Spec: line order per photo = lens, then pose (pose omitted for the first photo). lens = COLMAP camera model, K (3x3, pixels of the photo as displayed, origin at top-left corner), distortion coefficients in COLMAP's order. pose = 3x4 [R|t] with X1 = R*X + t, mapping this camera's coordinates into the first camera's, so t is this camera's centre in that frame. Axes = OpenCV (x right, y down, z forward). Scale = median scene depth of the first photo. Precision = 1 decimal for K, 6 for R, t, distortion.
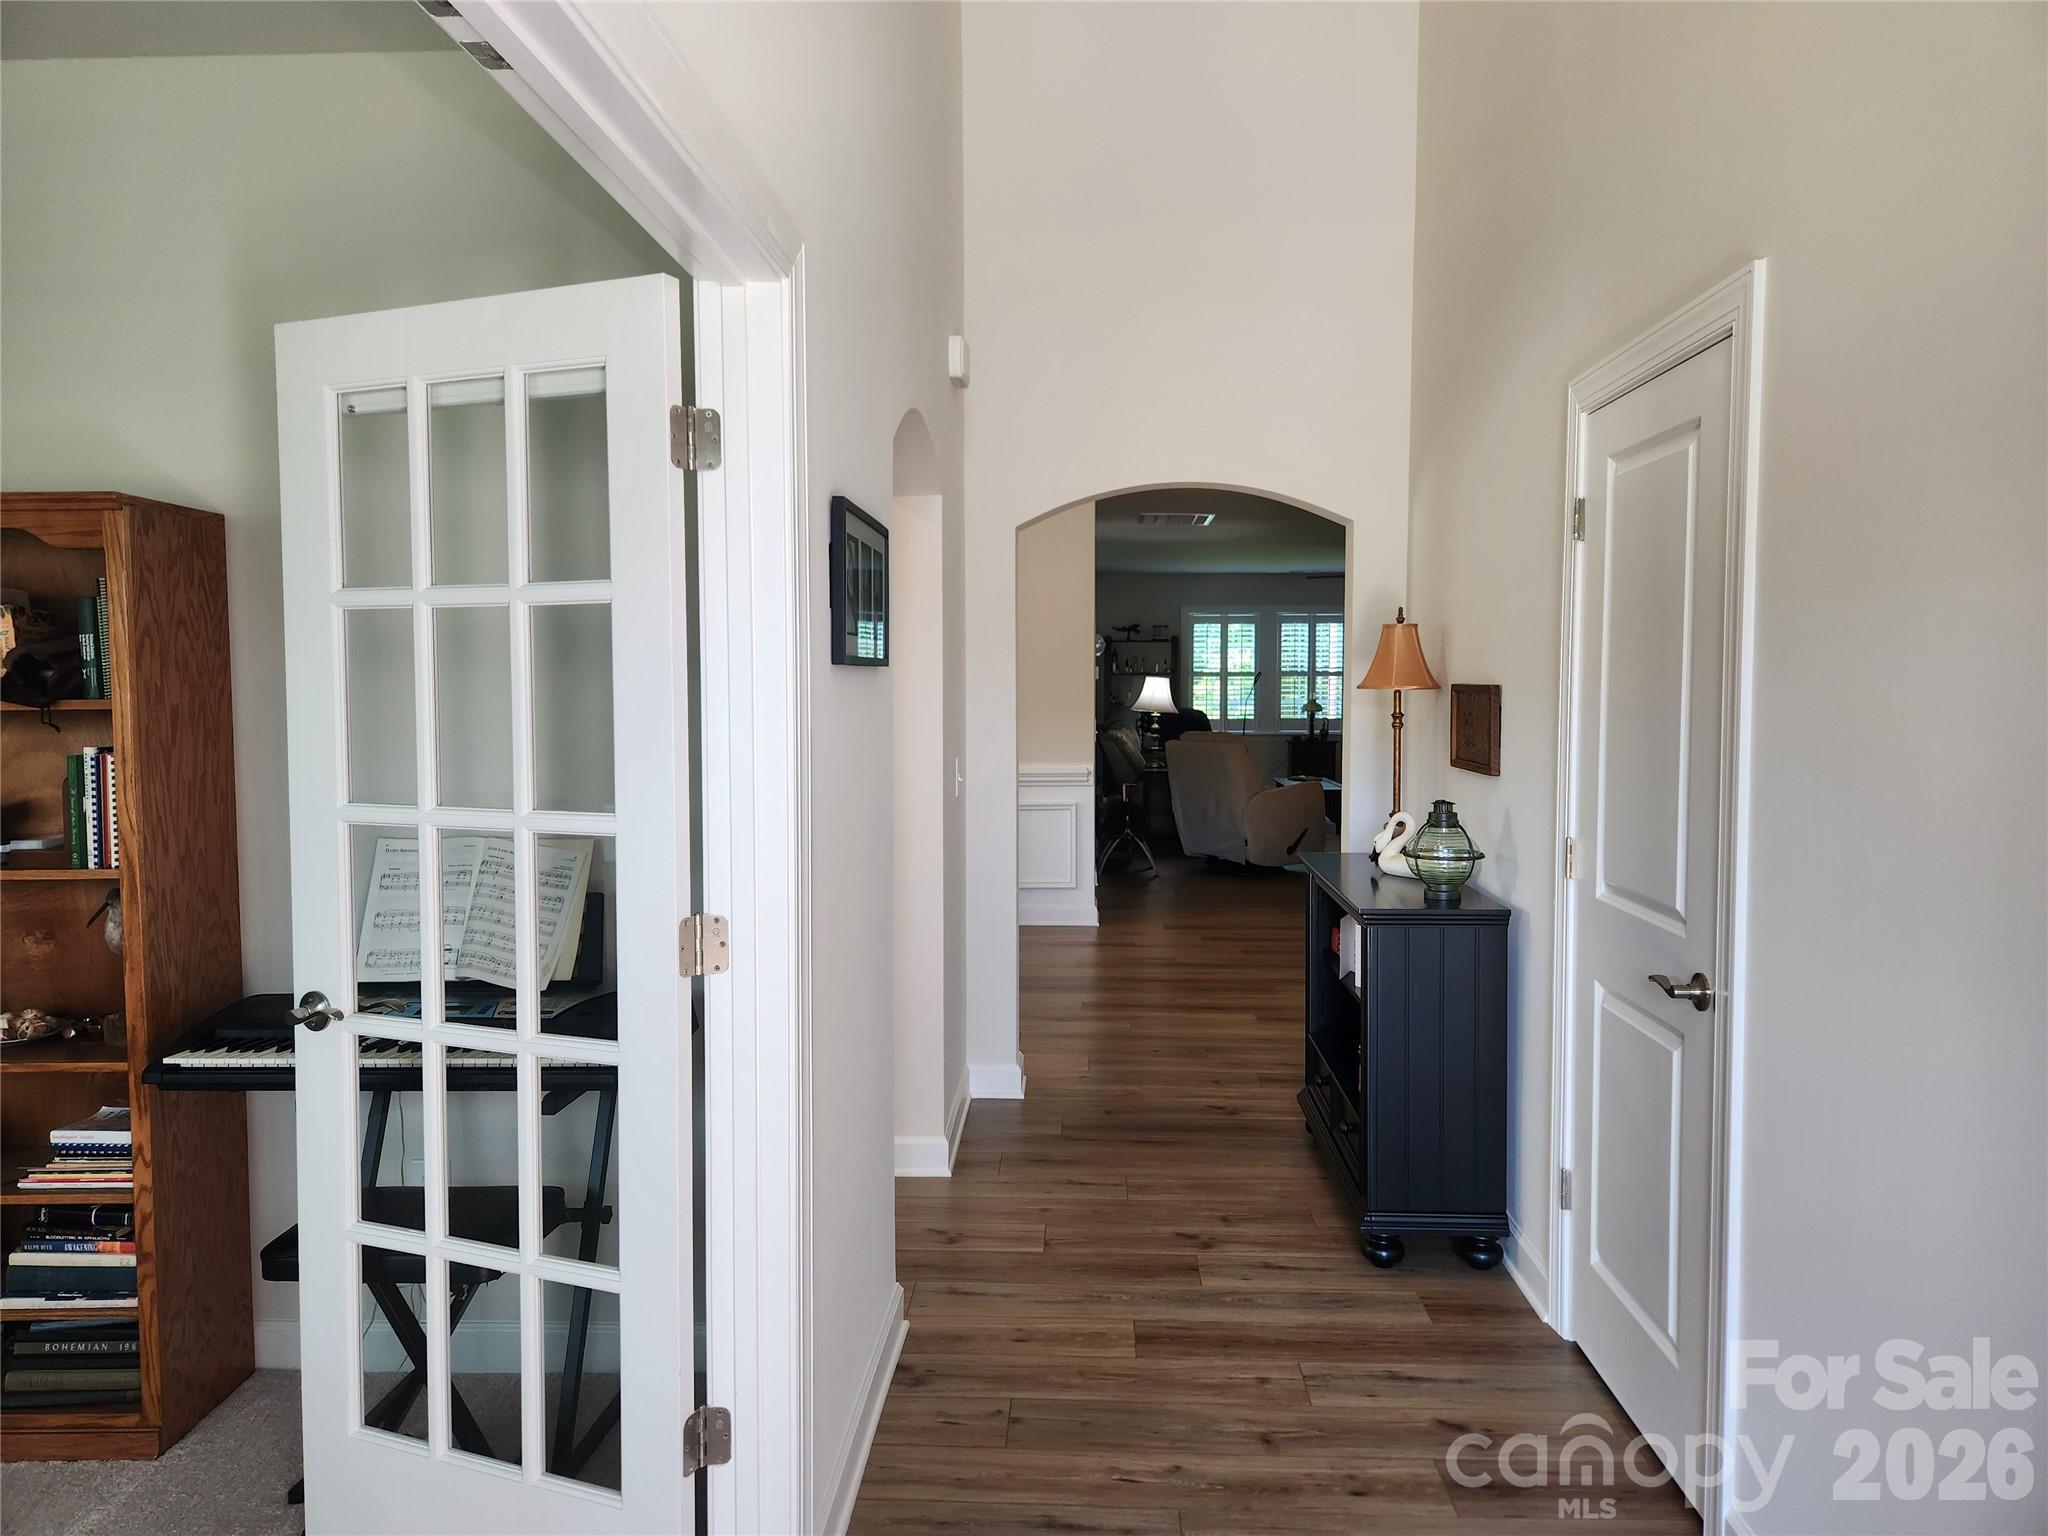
lens RADIAL K [[1396.5, 0, 1008.1], [0, 1396.5, 767.8], [0, 0, 1]] dist [0.073613, -0.066740]
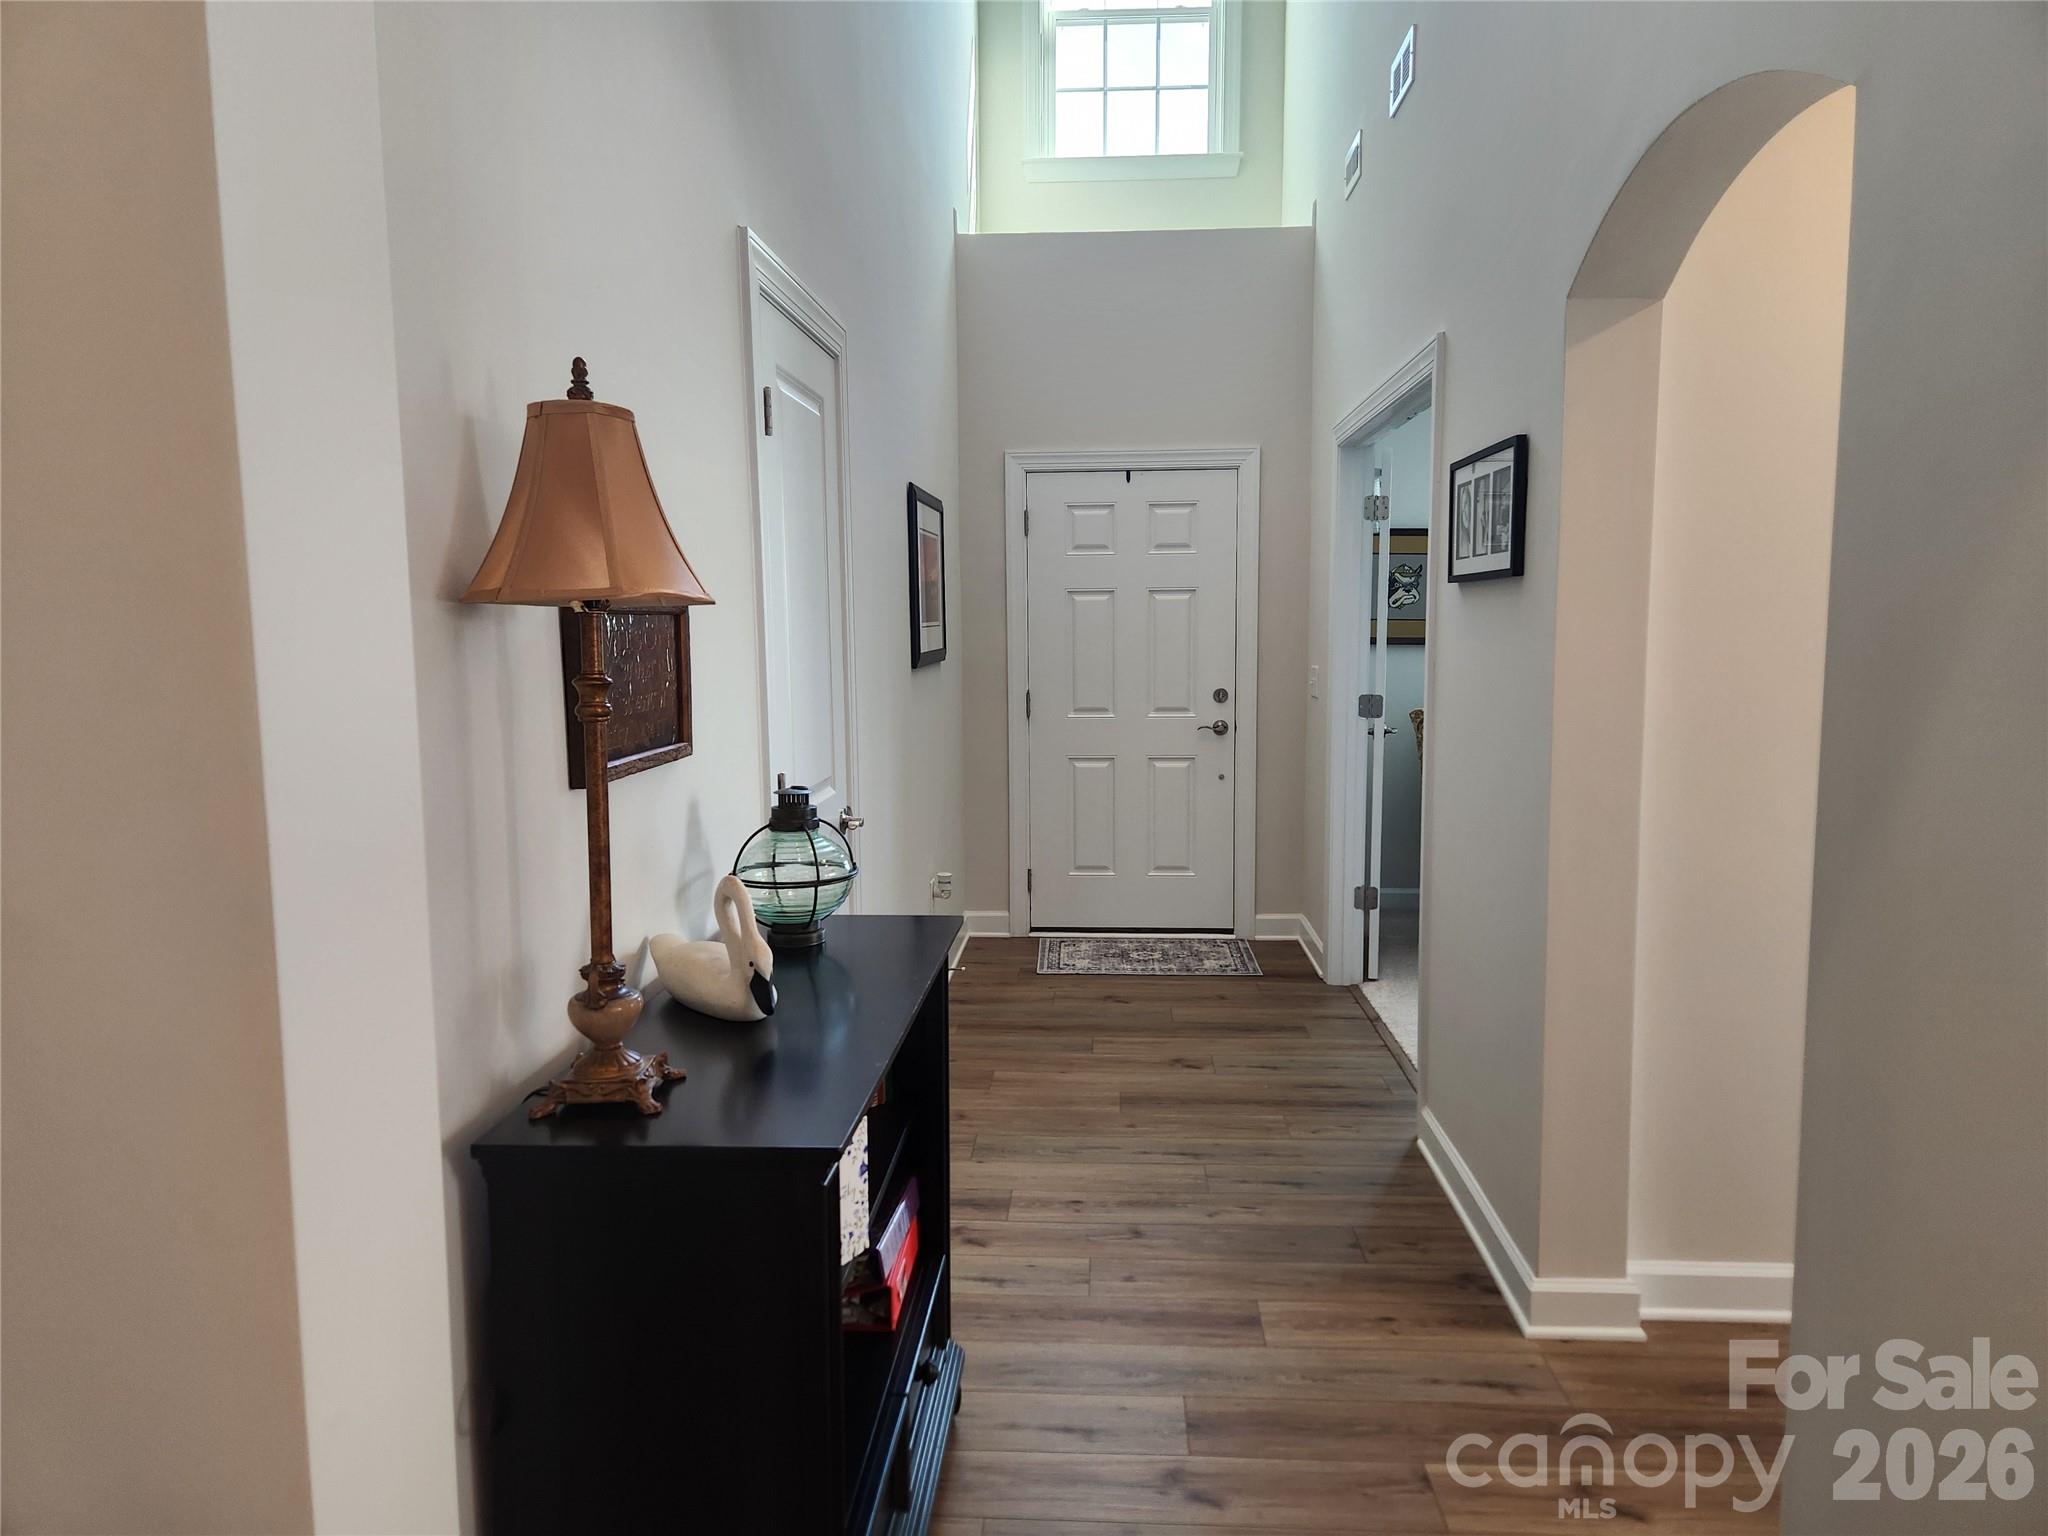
lens RADIAL K [[1396.5, 0, 1036.8], [0, 1396.5, 773.7], [0, 0, 1]] dist [0.073613, -0.066740]
pose [[-0.999934, 0.007953, -0.008292, 0.249575], [0.006335, 0.983721, 0.179591, -0.109067], [0.009585, 0.179527, -0.983706, 1.914326]]
